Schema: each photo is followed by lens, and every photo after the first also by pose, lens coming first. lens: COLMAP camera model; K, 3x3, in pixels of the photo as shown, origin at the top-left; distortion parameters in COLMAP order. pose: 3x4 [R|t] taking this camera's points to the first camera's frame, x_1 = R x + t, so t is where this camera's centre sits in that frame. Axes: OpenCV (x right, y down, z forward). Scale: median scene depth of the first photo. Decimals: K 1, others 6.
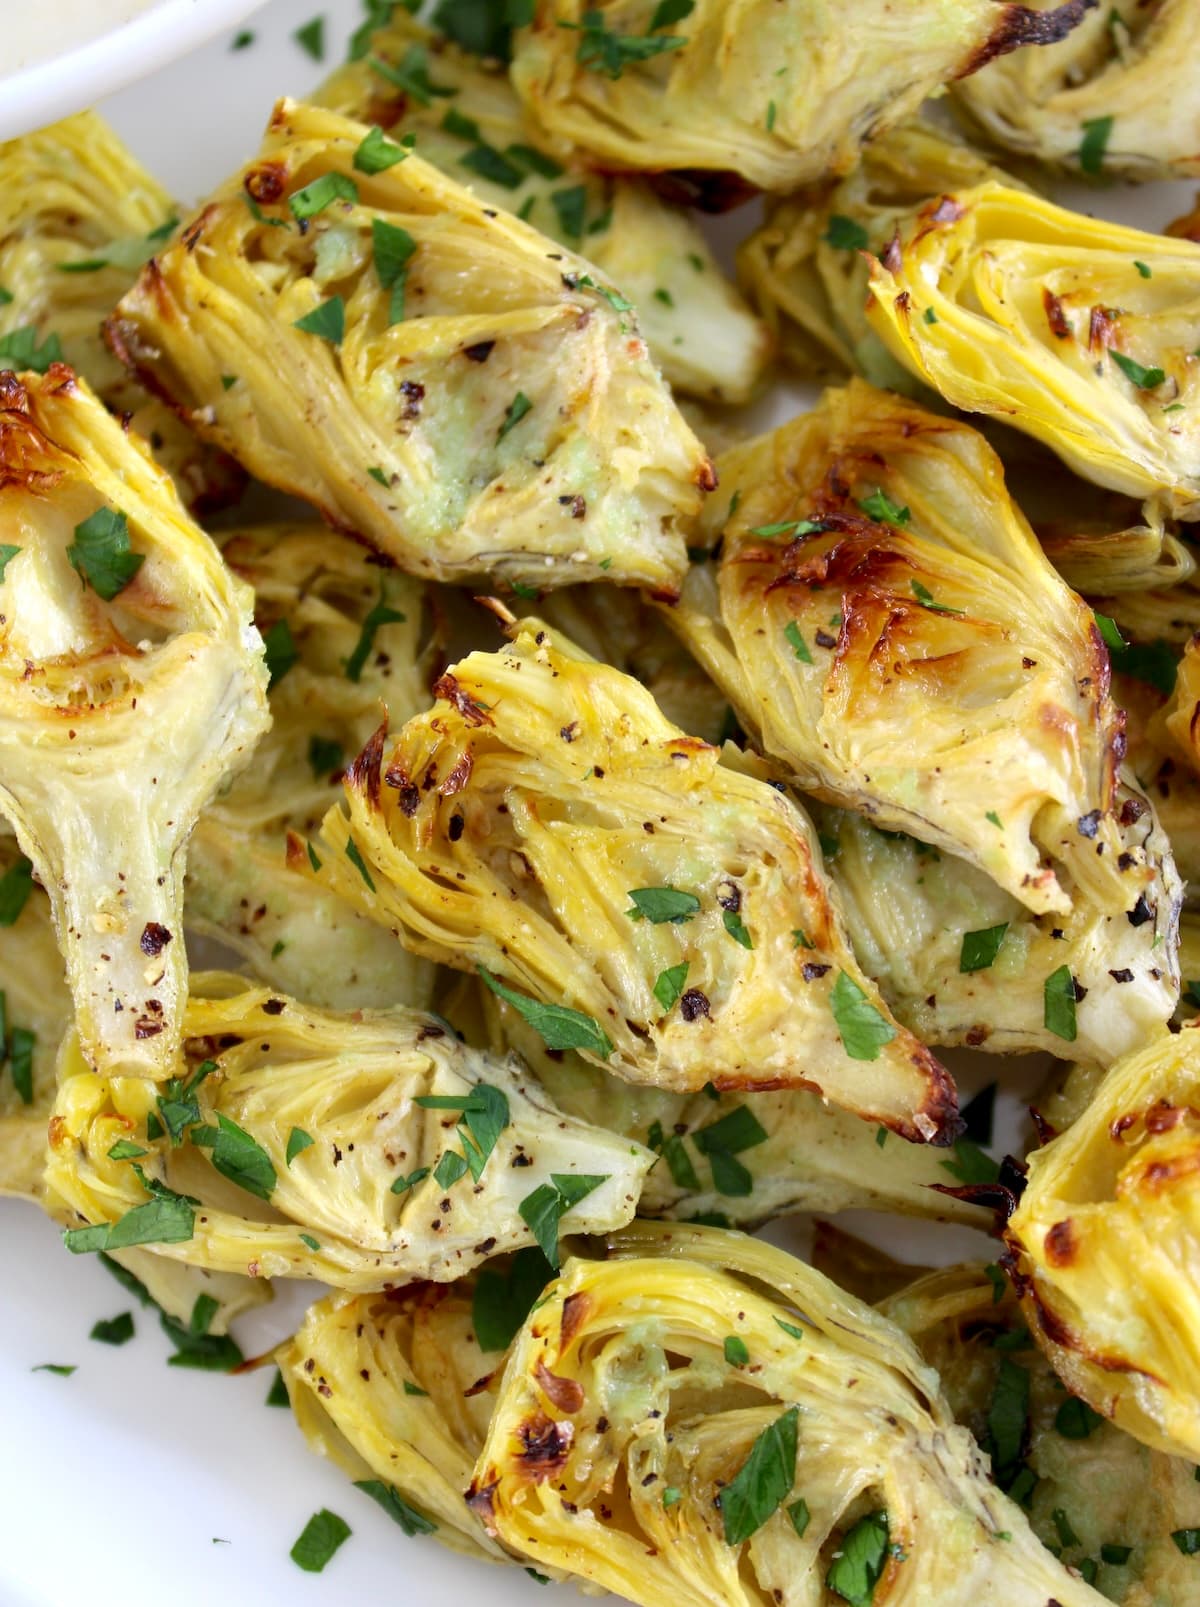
lens RADIAL K [[2570.5, 0, 600.0], [0, 2570.5, 803.5], [0, 0, 1]] dist [-0.040066, -0.035655]
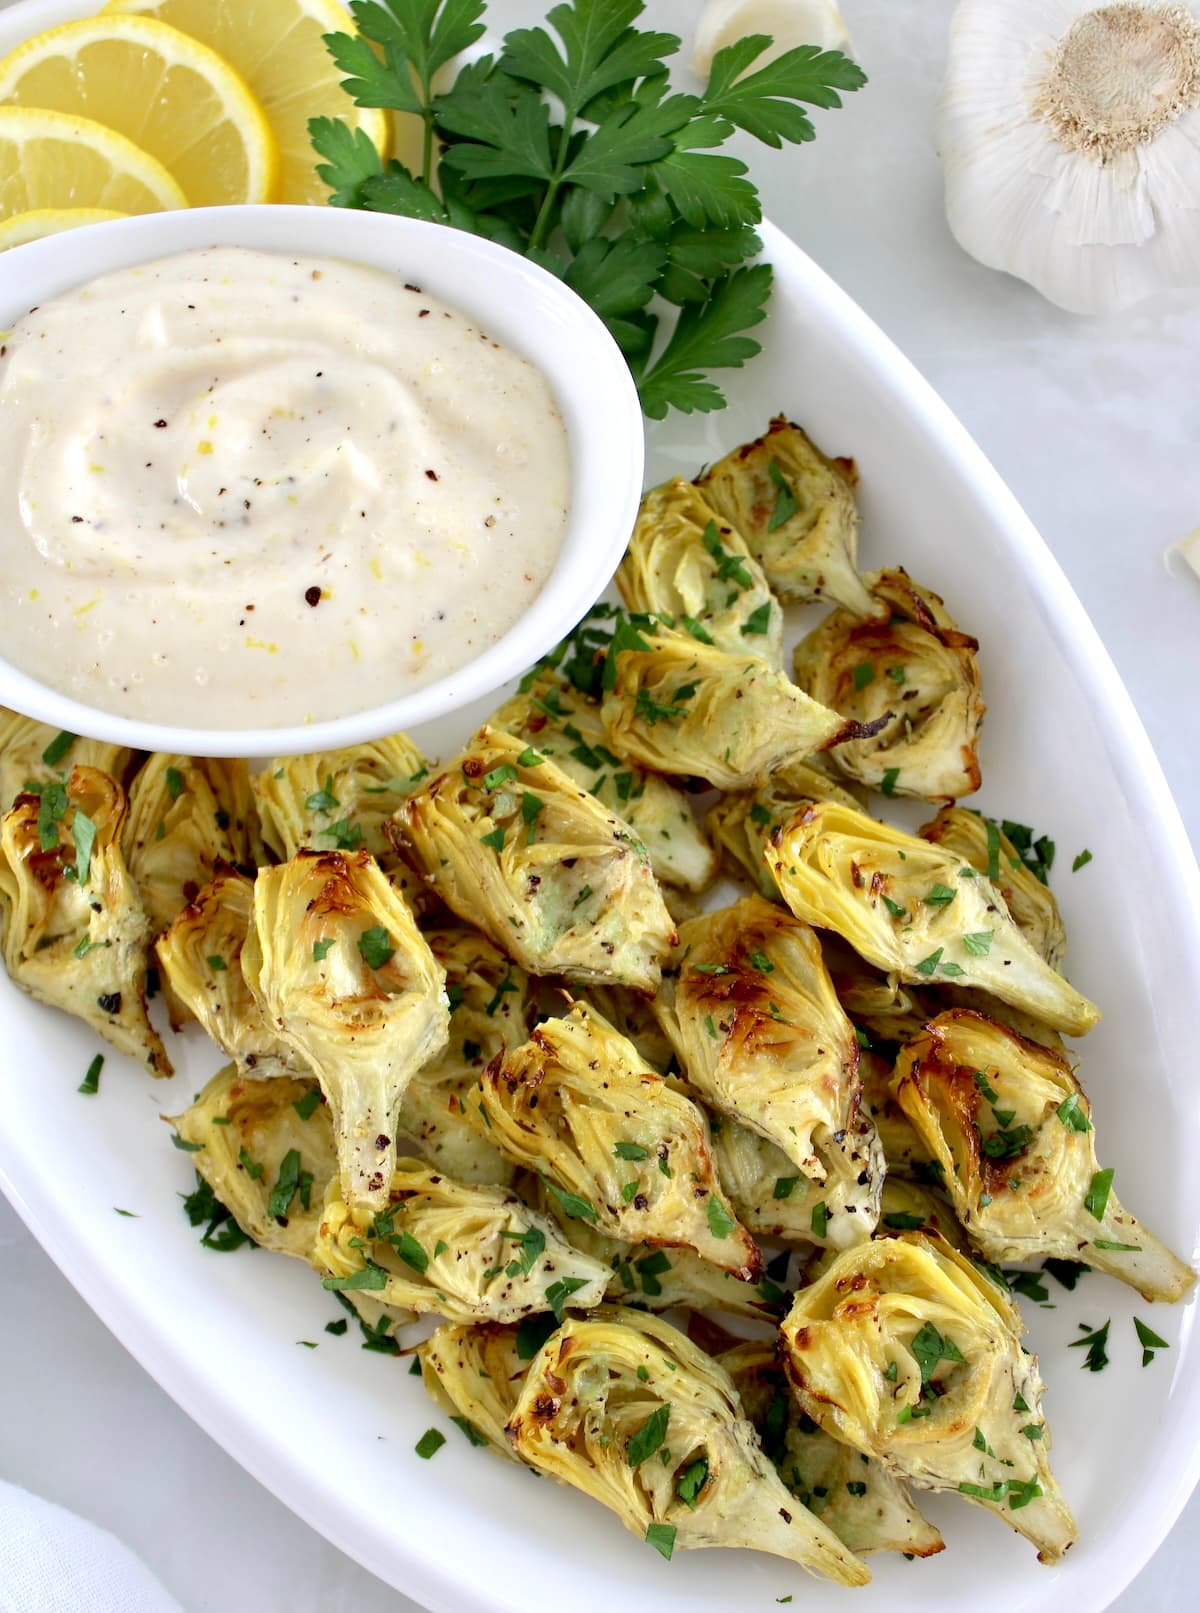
lens RADIAL K [[1833.9, 0, 612.9], [0, 1833.9, 865.9], [0, 0, 1]] dist [-0.095006, -0.002285]
pose [[0.994614, 0.102793, -0.013274, 0.006429], [-0.103271, 0.993744, -0.042525, -0.120480], [0.008819, 0.043667, 0.999007, -0.454736]]
